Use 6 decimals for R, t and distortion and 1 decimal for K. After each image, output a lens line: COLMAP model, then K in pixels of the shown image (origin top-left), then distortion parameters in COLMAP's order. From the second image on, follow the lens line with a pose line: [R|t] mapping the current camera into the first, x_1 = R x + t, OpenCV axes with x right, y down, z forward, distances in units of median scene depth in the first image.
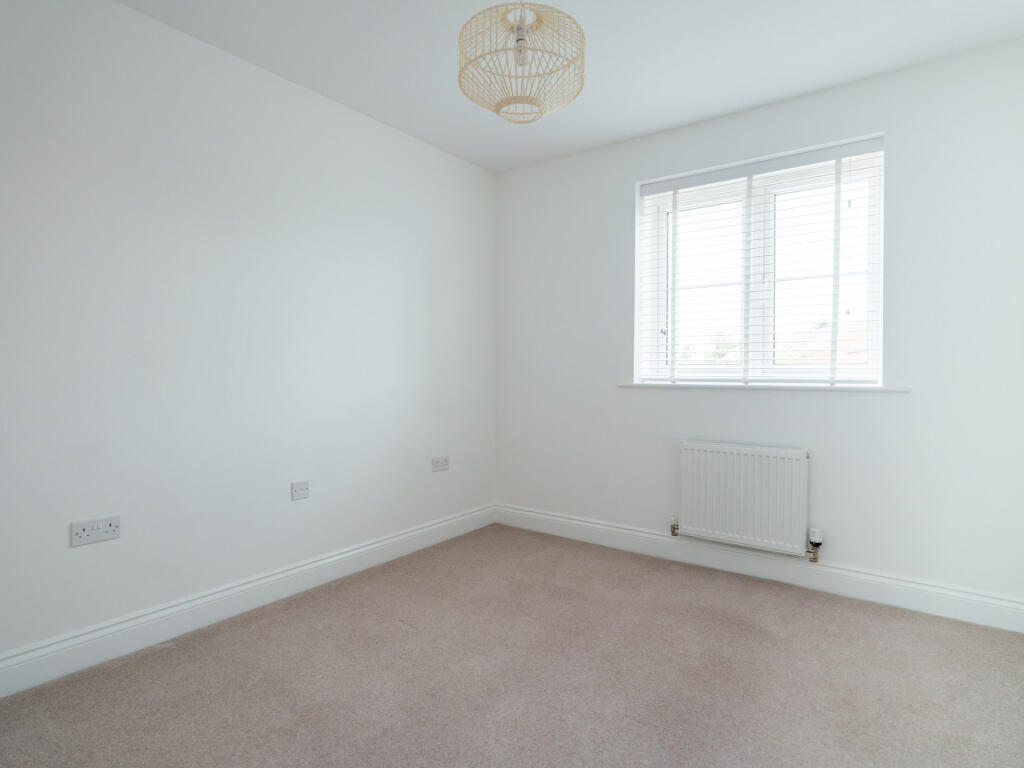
lens RADIAL K [[538.0, 0, 511.5], [0, 538.0, 369.1], [0, 0, 1]] dist [0.000784, -0.000094]
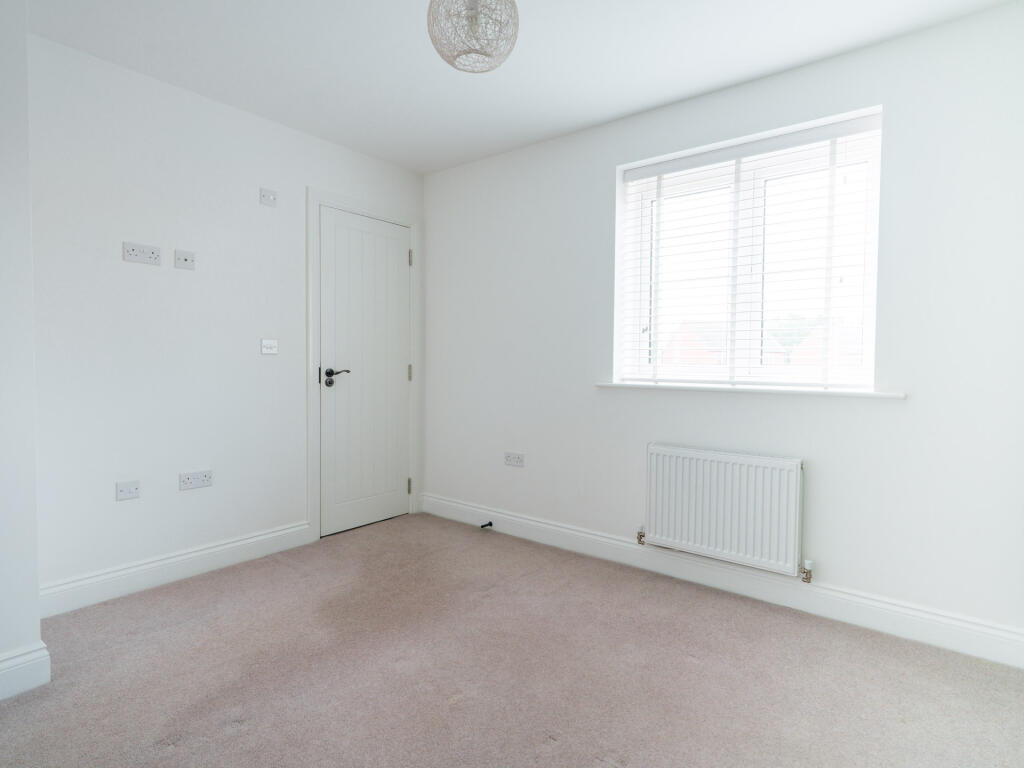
lens RADIAL K [[672.7, 0, 512.0], [0, 672.7, 384.0], [0, 0, 1]] dist [-0.061253, 0.001276]
pose [[0.983478, 0.016969, -0.180229, 0.271756], [-0.012531, 0.999590, 0.025733, -0.000029], [0.180591, -0.023049, 0.983288, -0.186456]]
